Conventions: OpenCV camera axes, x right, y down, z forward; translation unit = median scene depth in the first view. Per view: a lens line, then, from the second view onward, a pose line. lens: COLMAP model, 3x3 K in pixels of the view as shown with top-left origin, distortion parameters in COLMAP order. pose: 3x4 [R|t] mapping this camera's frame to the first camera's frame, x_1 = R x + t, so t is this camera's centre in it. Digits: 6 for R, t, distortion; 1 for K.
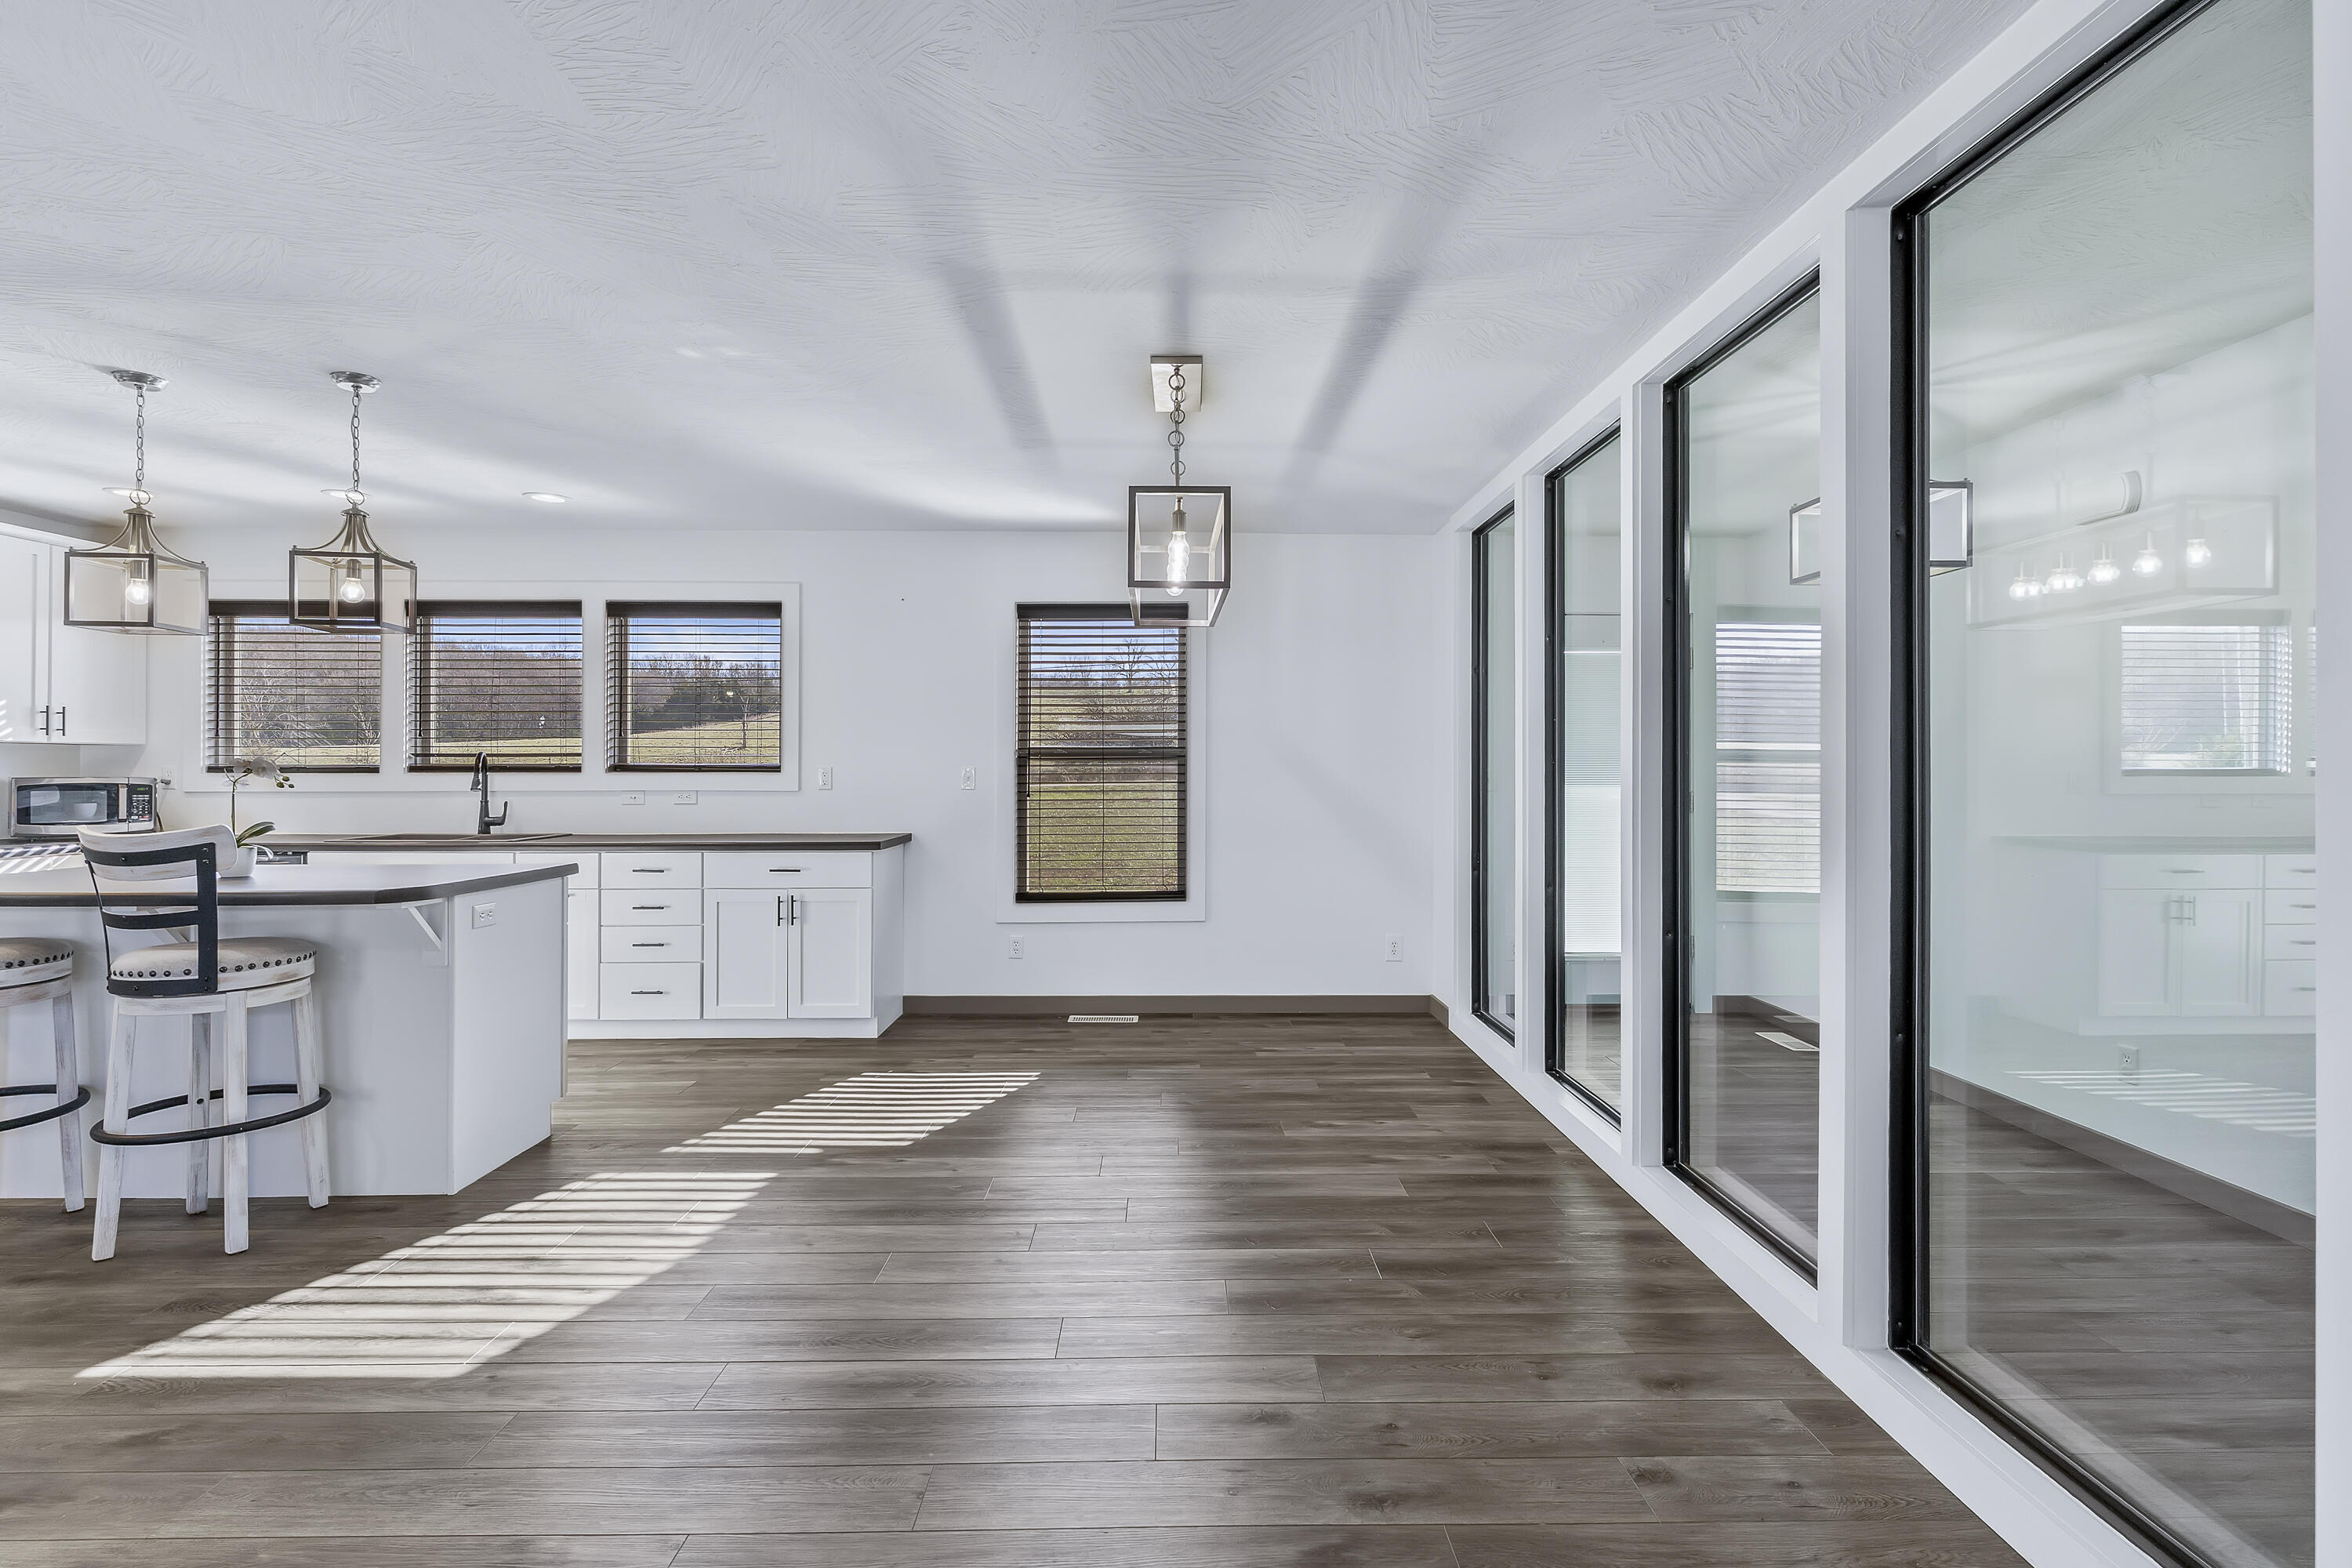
lens RADIAL K [[1145.8, 0, 1201.6], [0, 1145.8, 758.9], [0, 0, 1]] dist [0.008925, -0.001961]
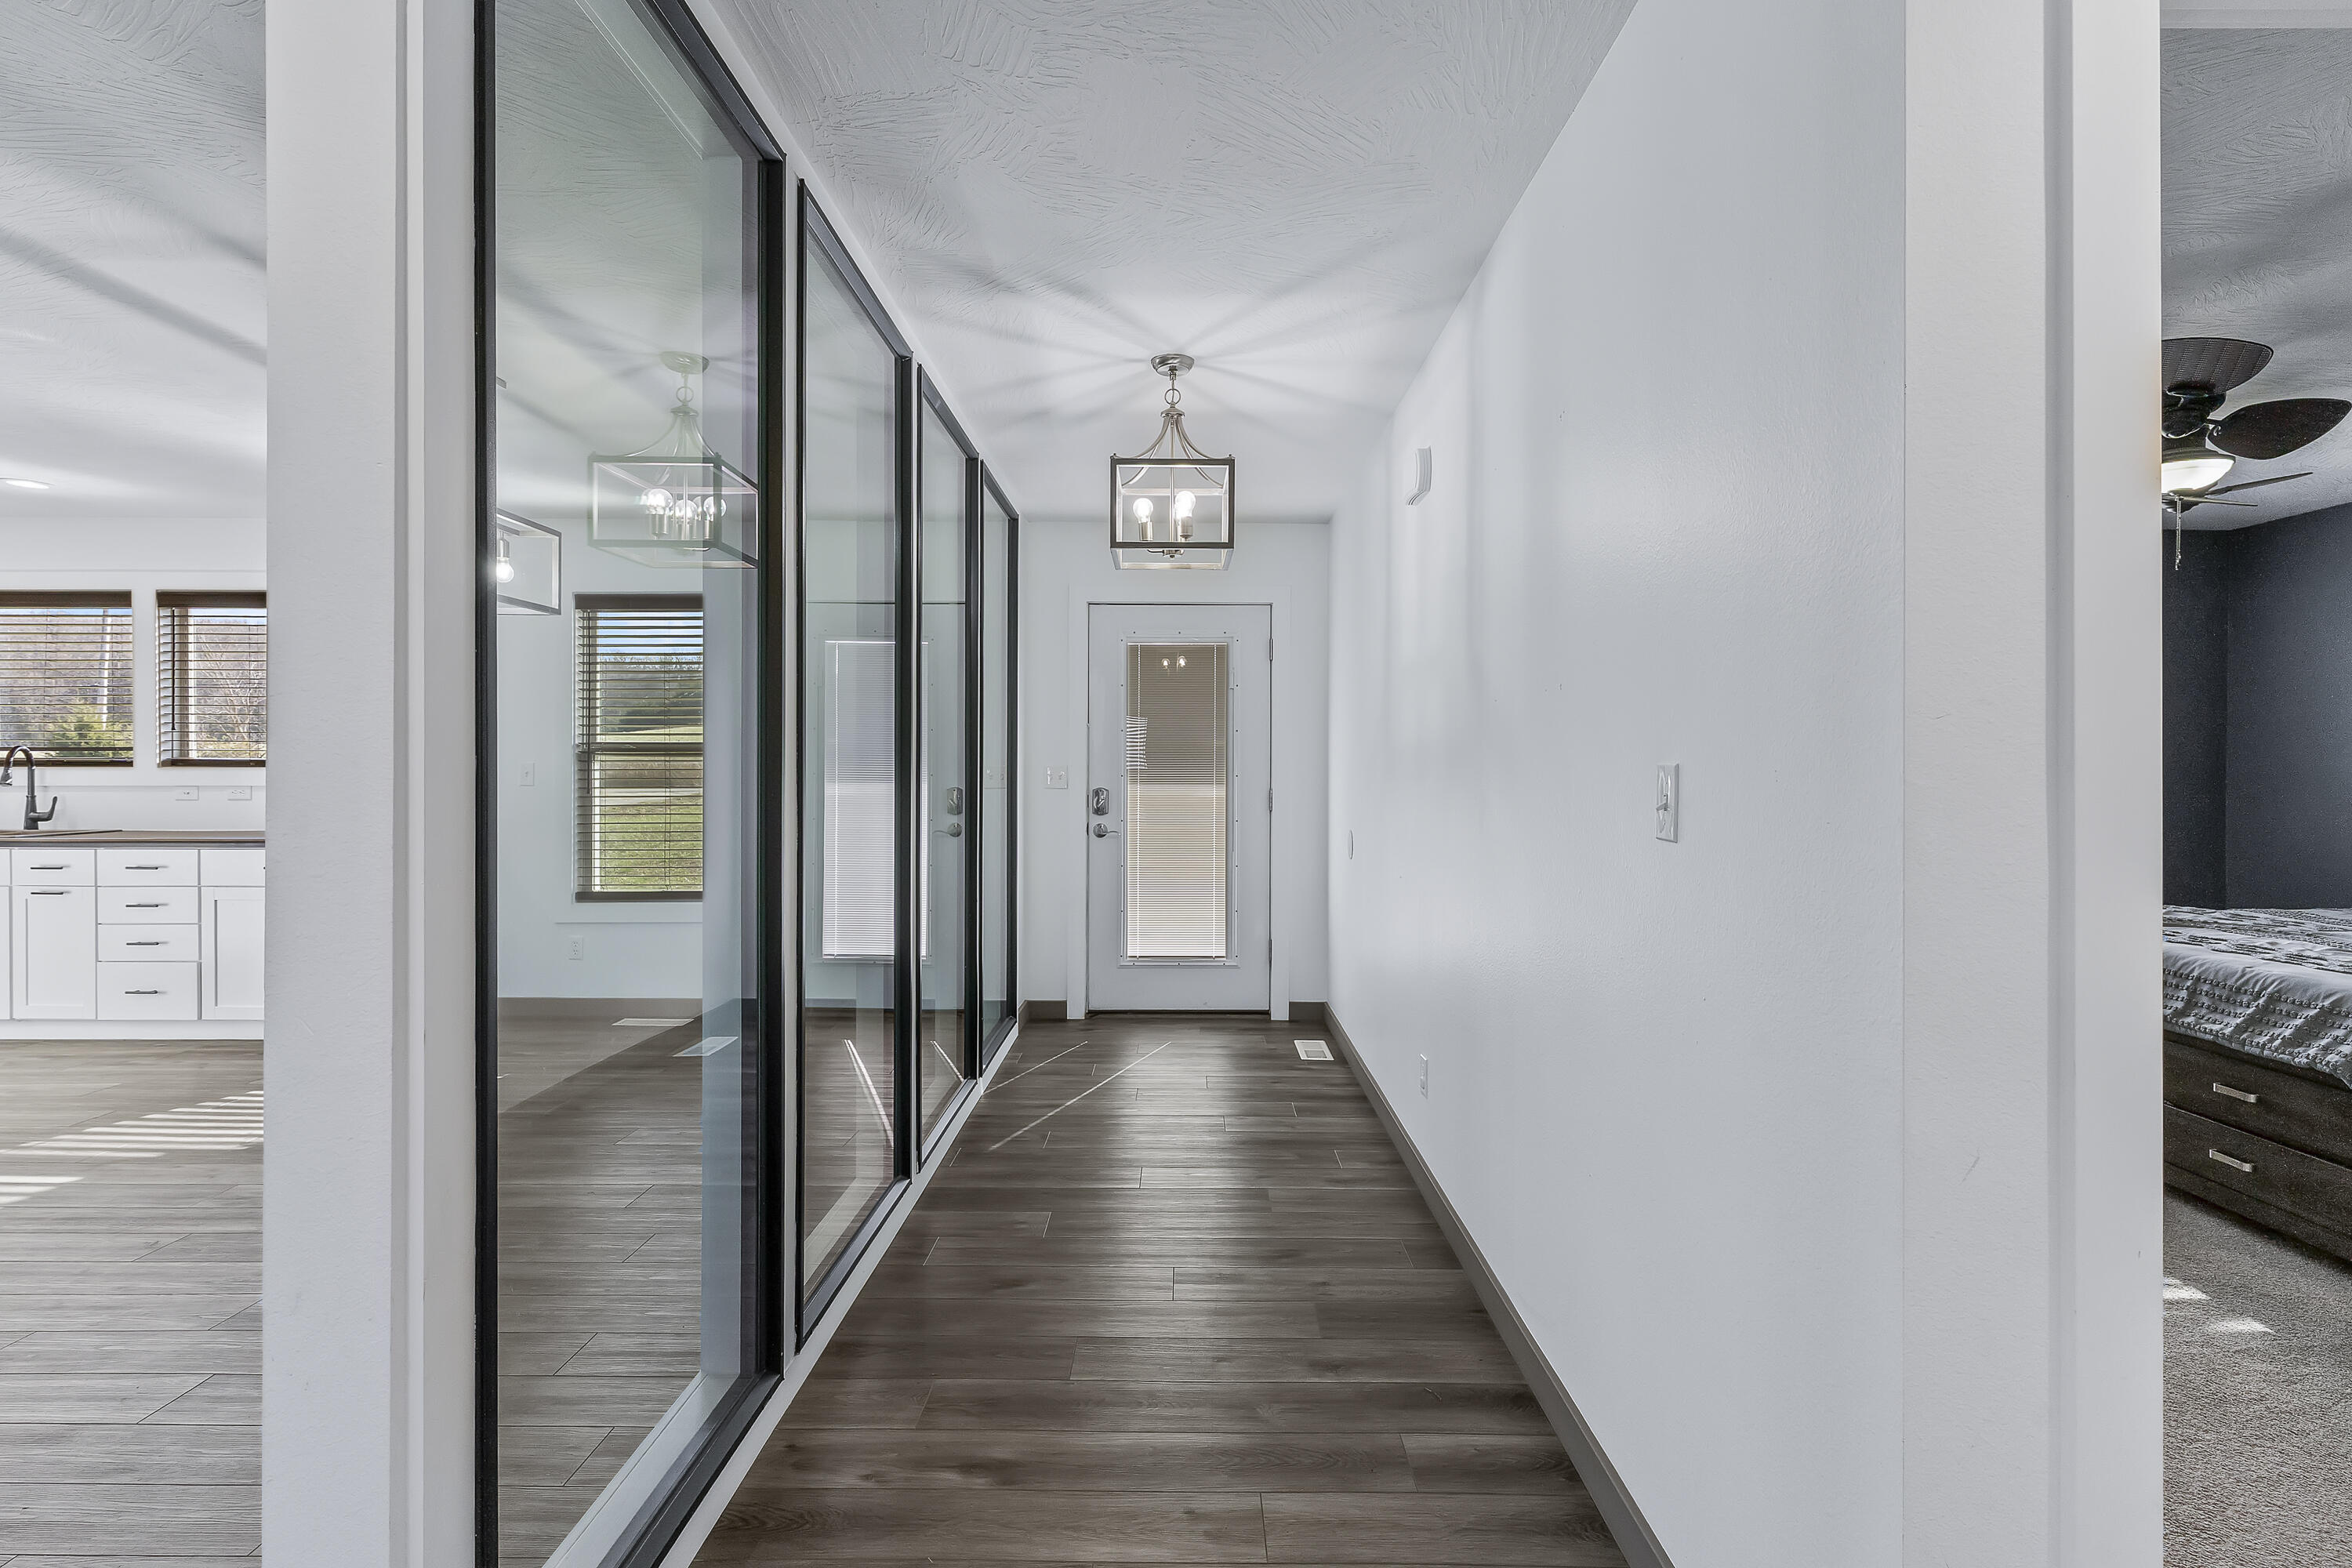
lens RADIAL K [[1145.8, 0, 1202.2], [0, 1145.8, 790.1], [0, 0, 1]] dist [0.008925, -0.001961]
pose [[0.999611, 0.003284, -0.027705, 0.411212], [-0.002349, 0.999429, 0.033701, -0.003867], [0.027800, -0.033622, 0.999048, 0.043483]]
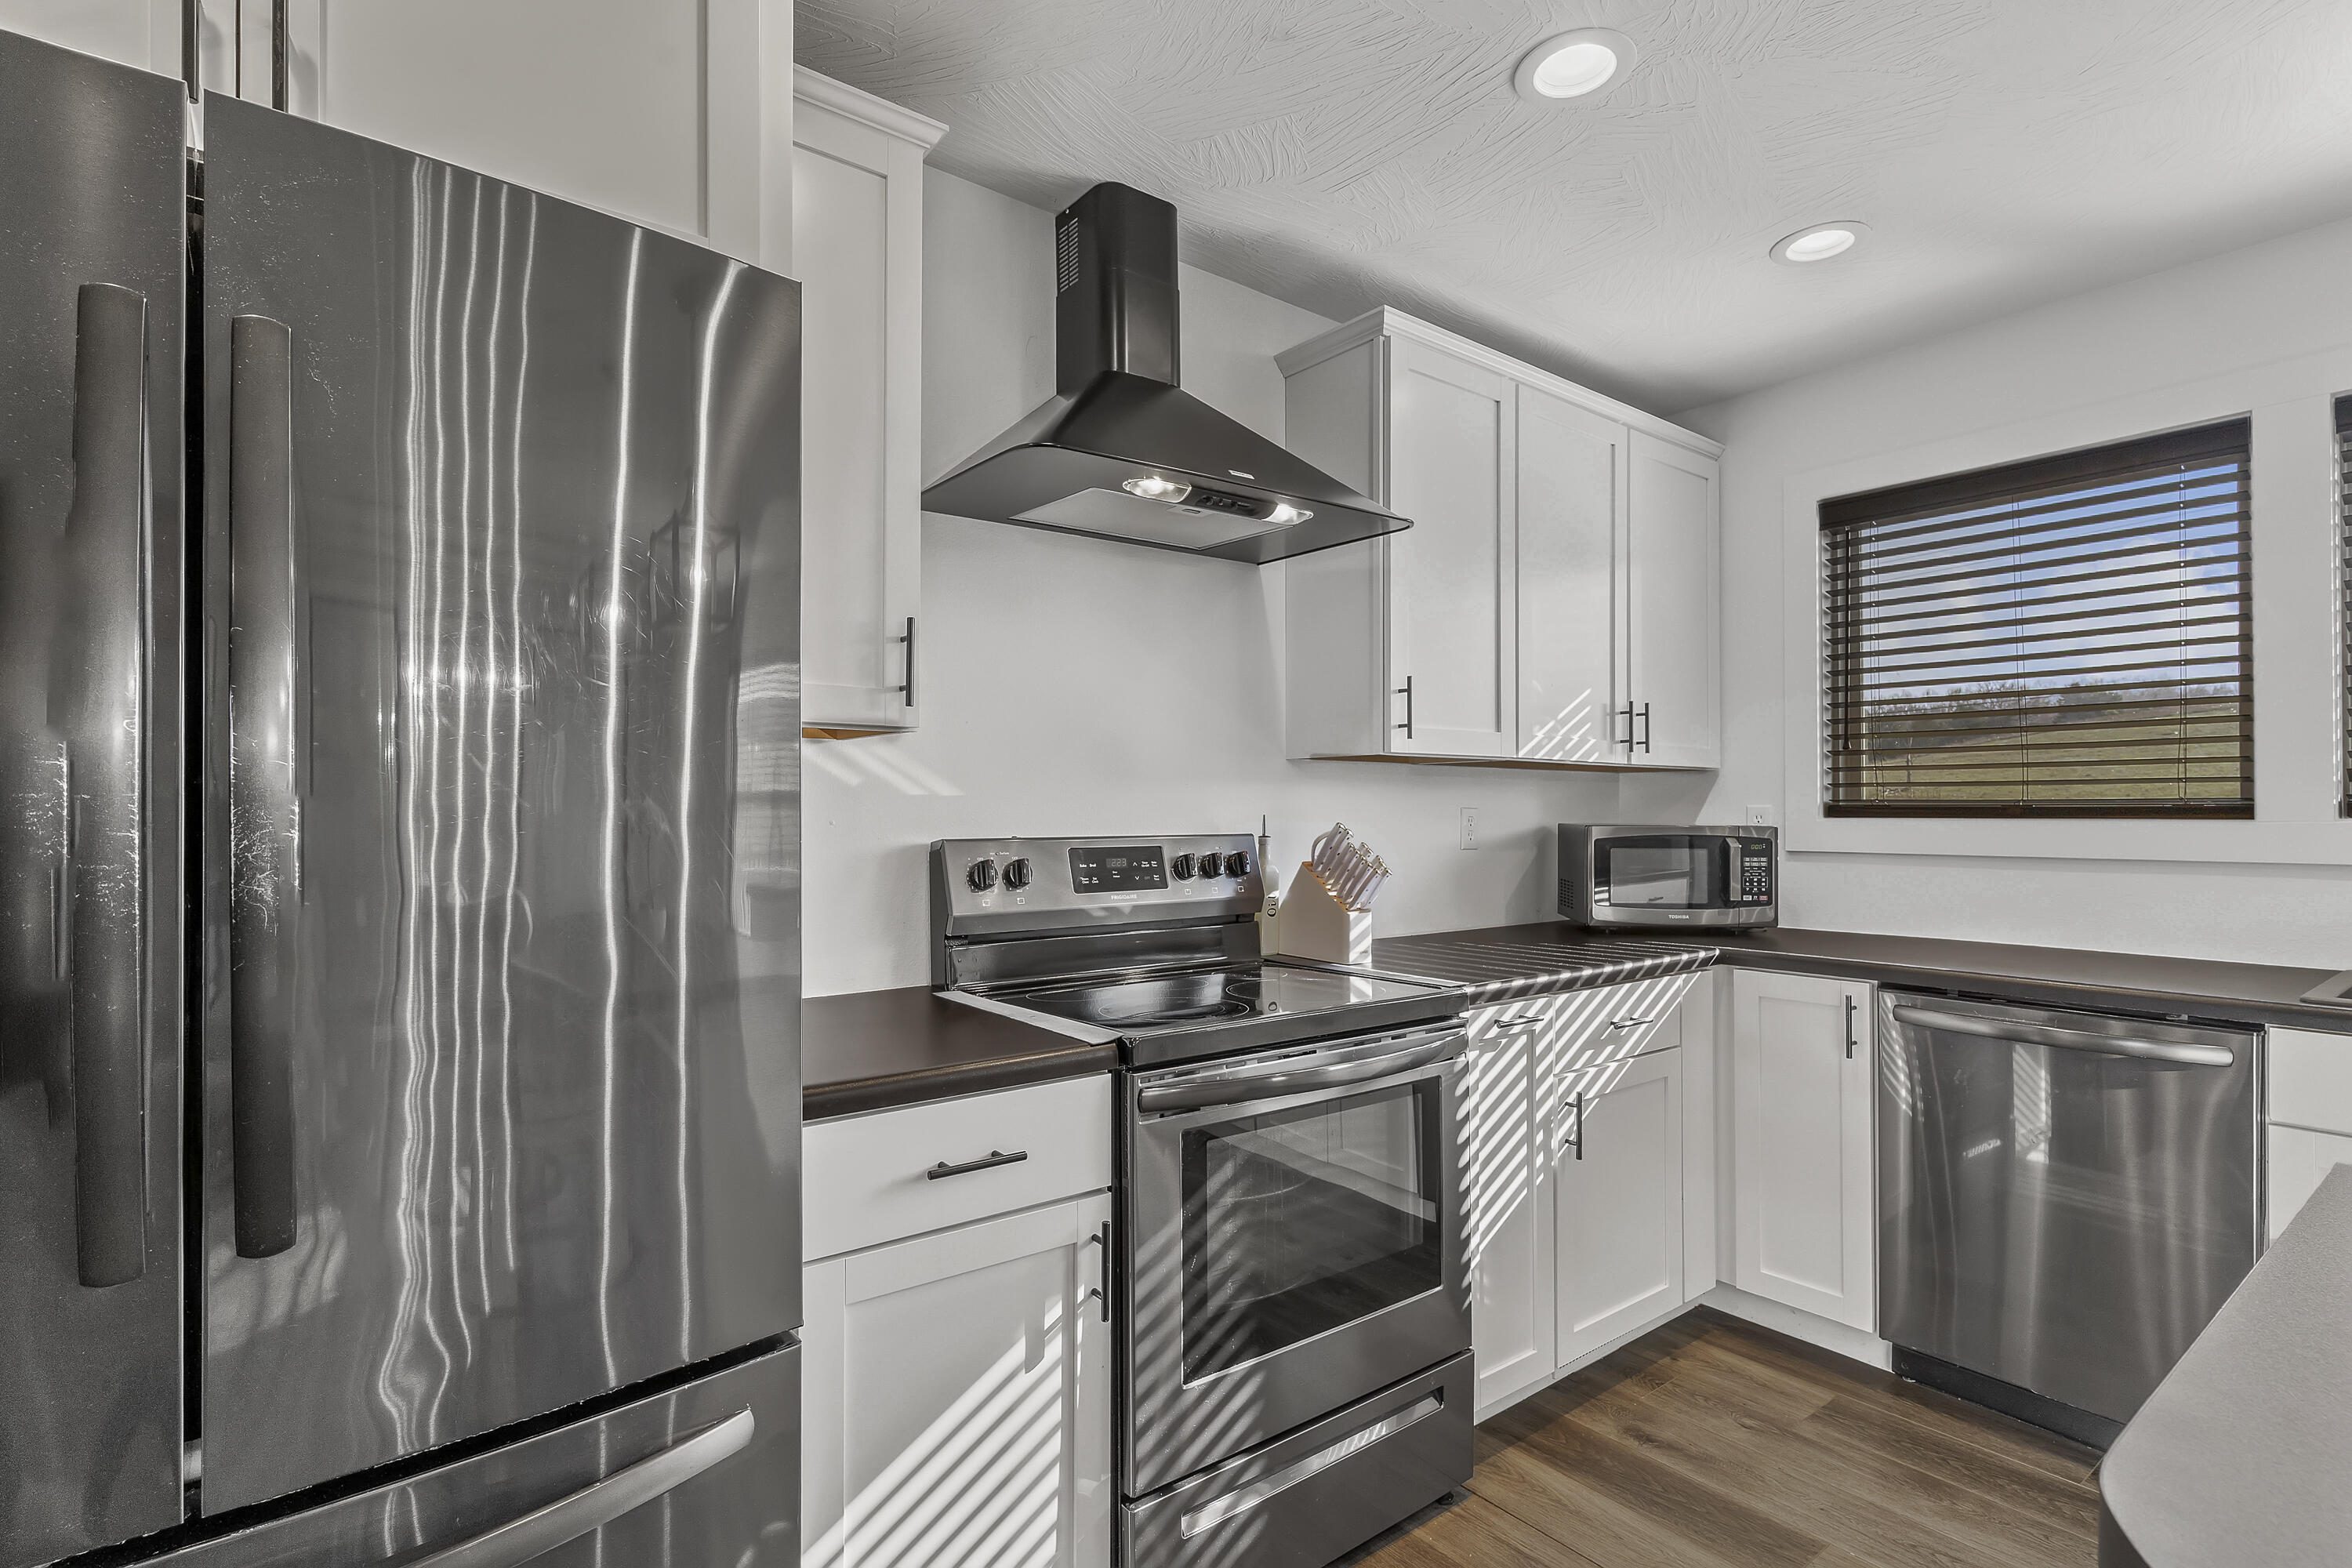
lens RADIAL K [[1145.8, 0, 1176.5], [0, 1145.8, 800.9], [0, 0, 1]] dist [0.008925, -0.001961]
pose [[0.596305, -0.006971, -0.802727, -0.625591], [0.010925, 0.999940, -0.000568, 0.001568], [0.802683, -0.008432, 0.596346, 0.439583]]
